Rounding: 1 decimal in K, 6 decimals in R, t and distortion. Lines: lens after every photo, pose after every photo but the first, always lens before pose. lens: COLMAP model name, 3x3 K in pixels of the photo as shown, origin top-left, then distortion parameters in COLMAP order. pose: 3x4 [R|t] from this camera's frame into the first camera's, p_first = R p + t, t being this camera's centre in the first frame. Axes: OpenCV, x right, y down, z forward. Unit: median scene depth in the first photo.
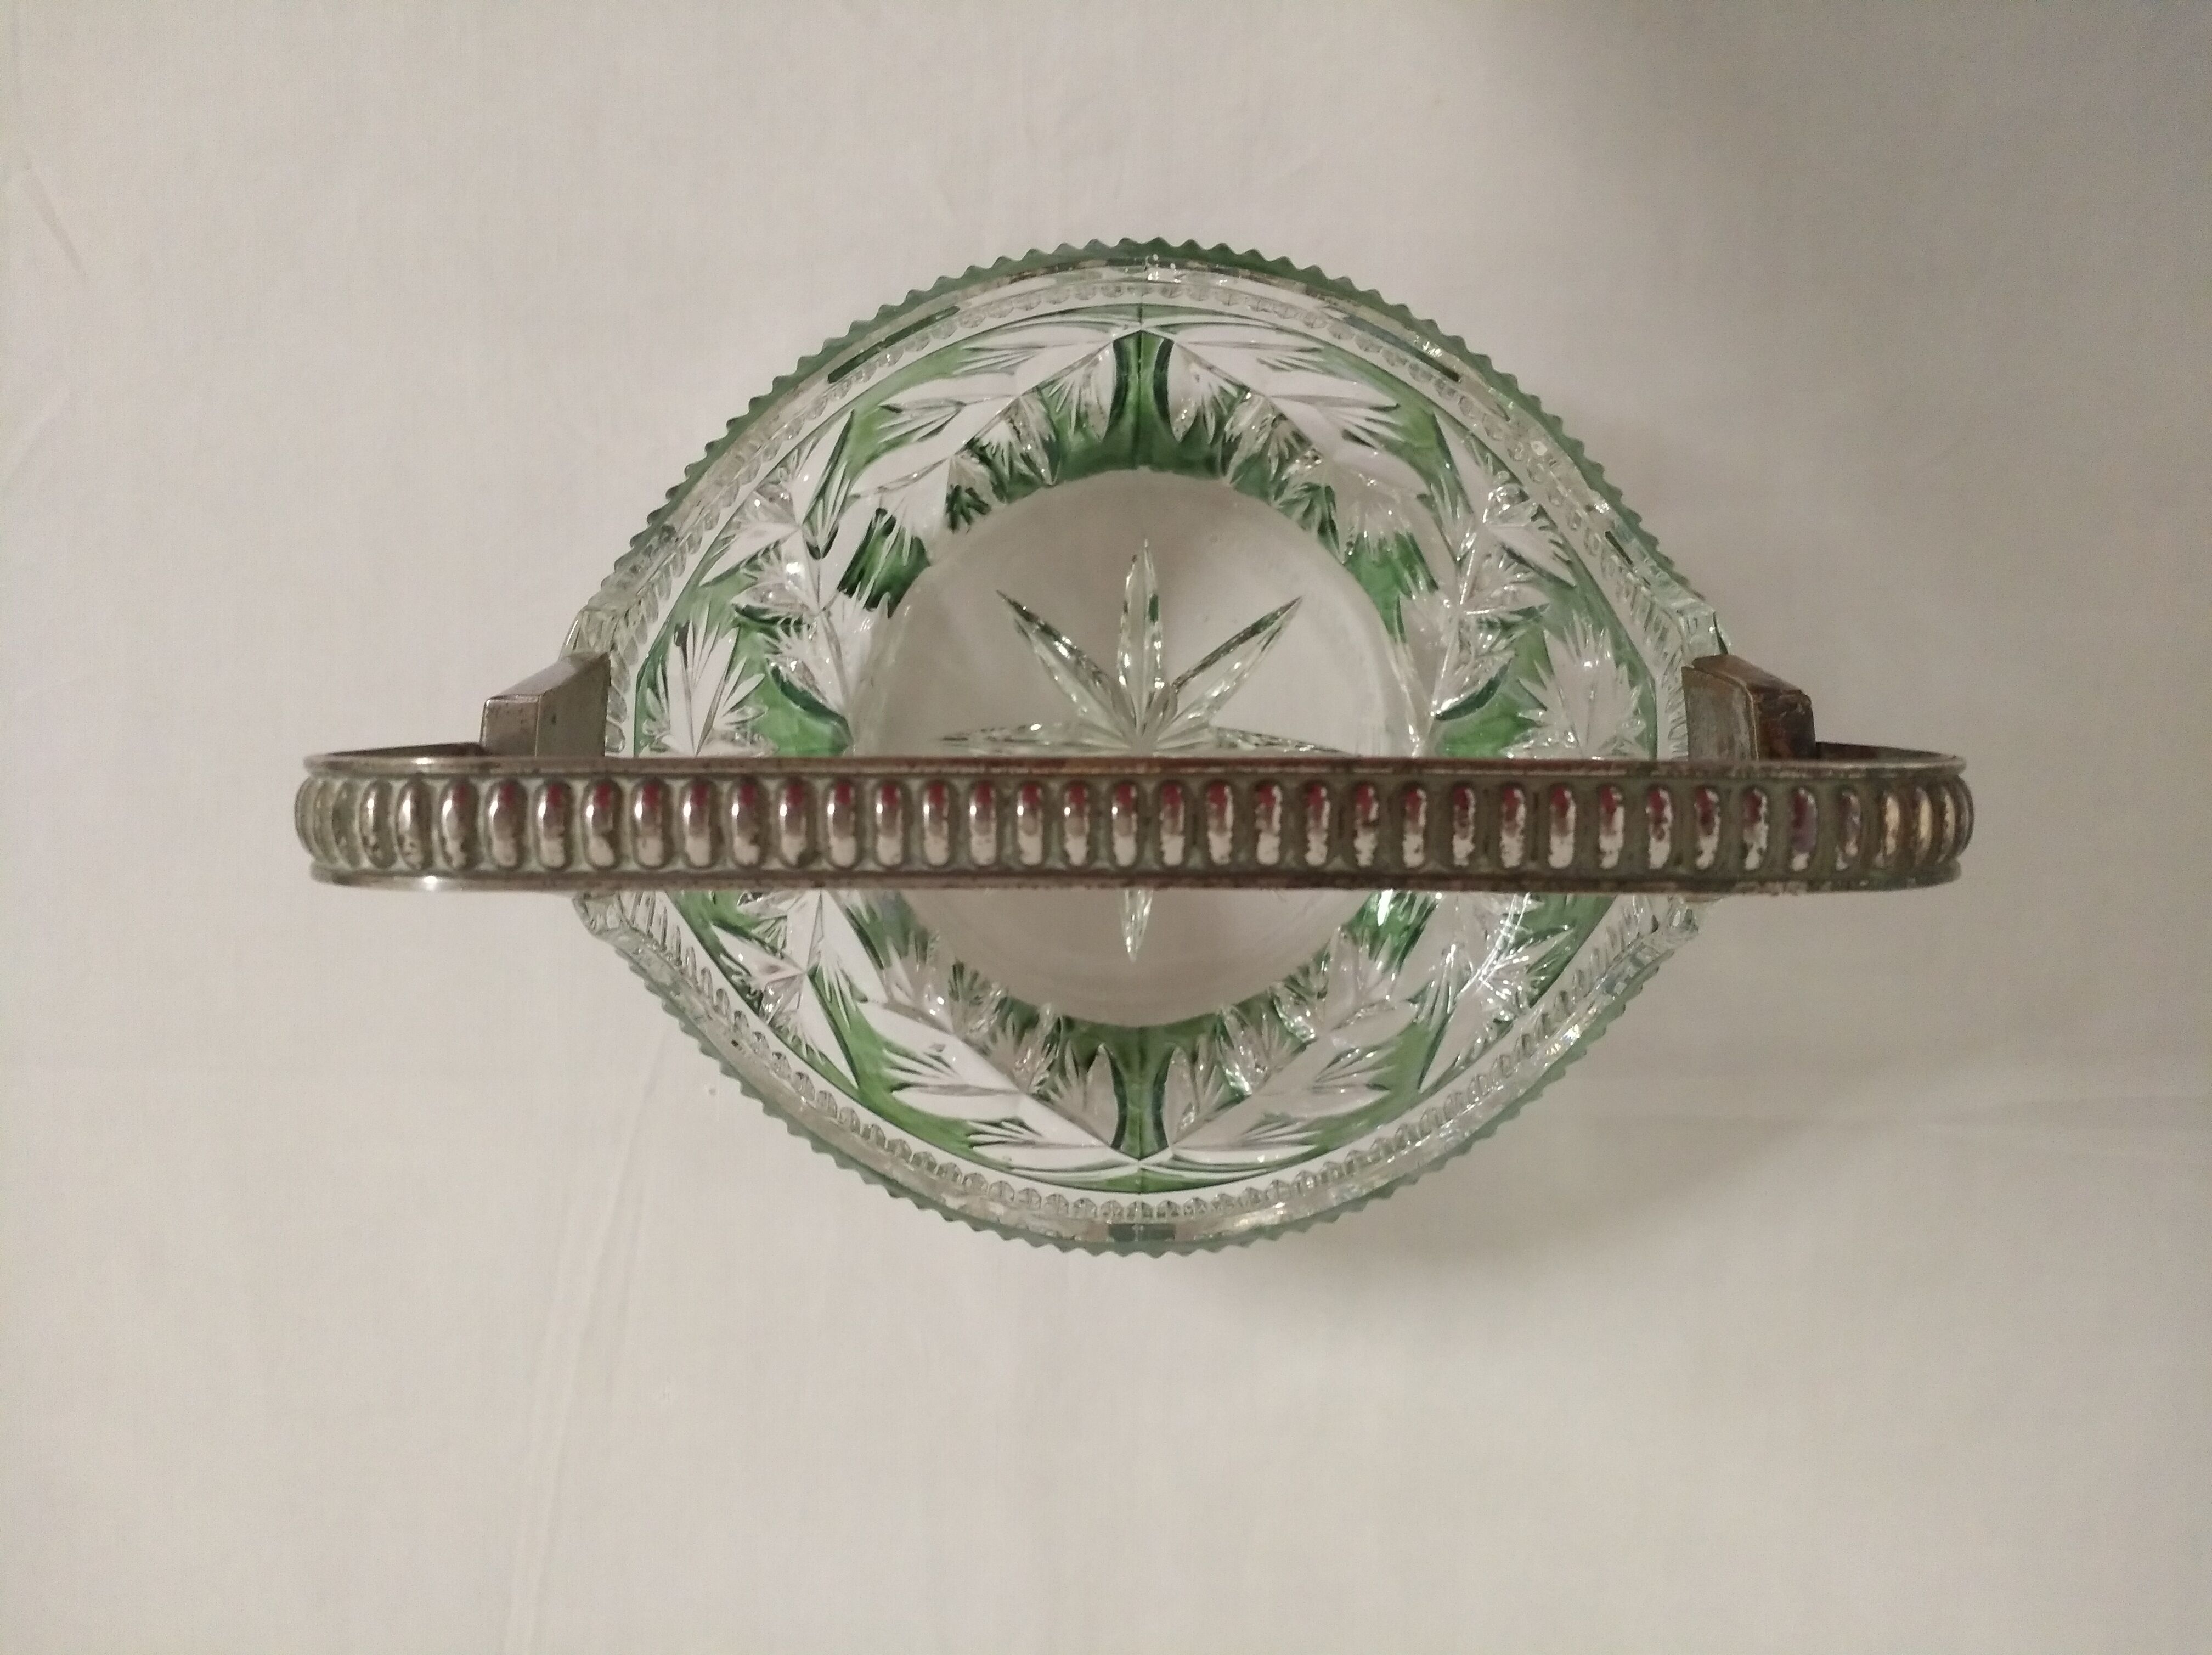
lens RADIAL K [[1613.8, 0, 1139.2], [0, 1613.8, 831.5], [0, 0, 1]] dist [-0.007823, -0.000321]
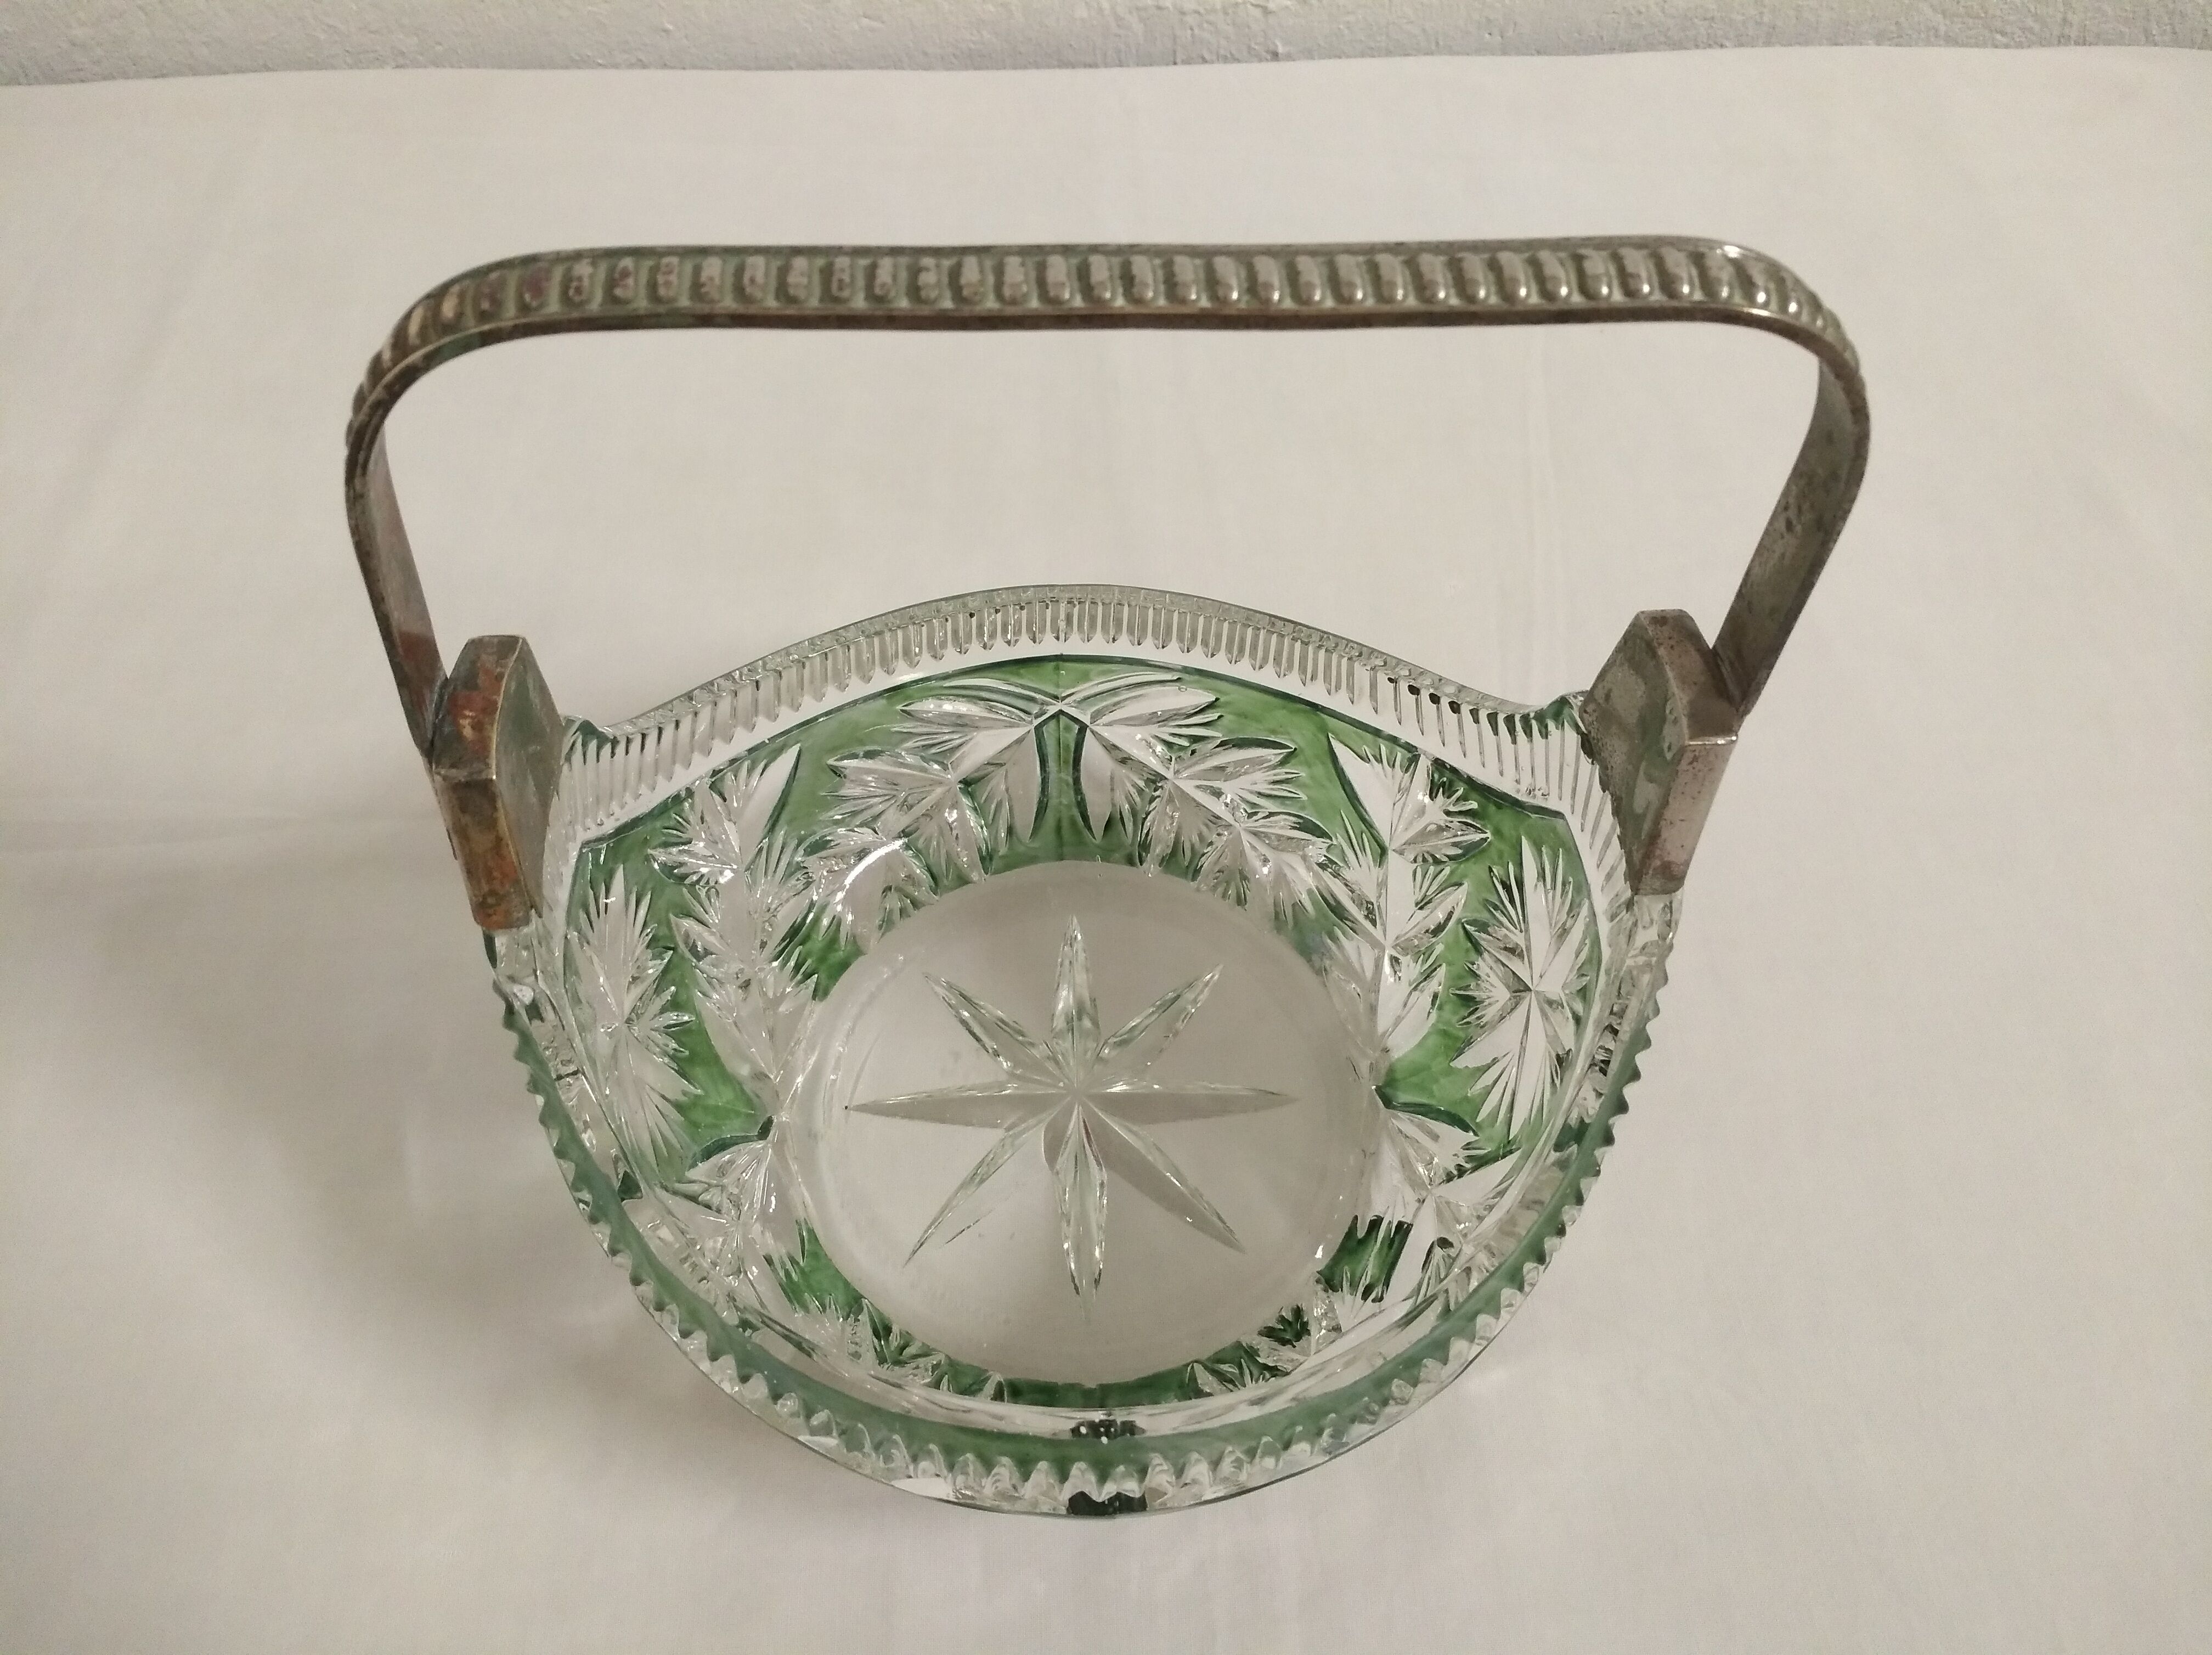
lens RADIAL K [[1579.7, 0, 1103.1], [0, 1579.7, 791.2], [0, 0, 1]] dist [0.004640, 0.003443]
pose [[-0.997424, 0.032272, -0.064060, 0.040400], [-0.059086, -0.876010, 0.478661, -0.346254], [-0.040669, 0.481213, 0.875660, 0.088088]]
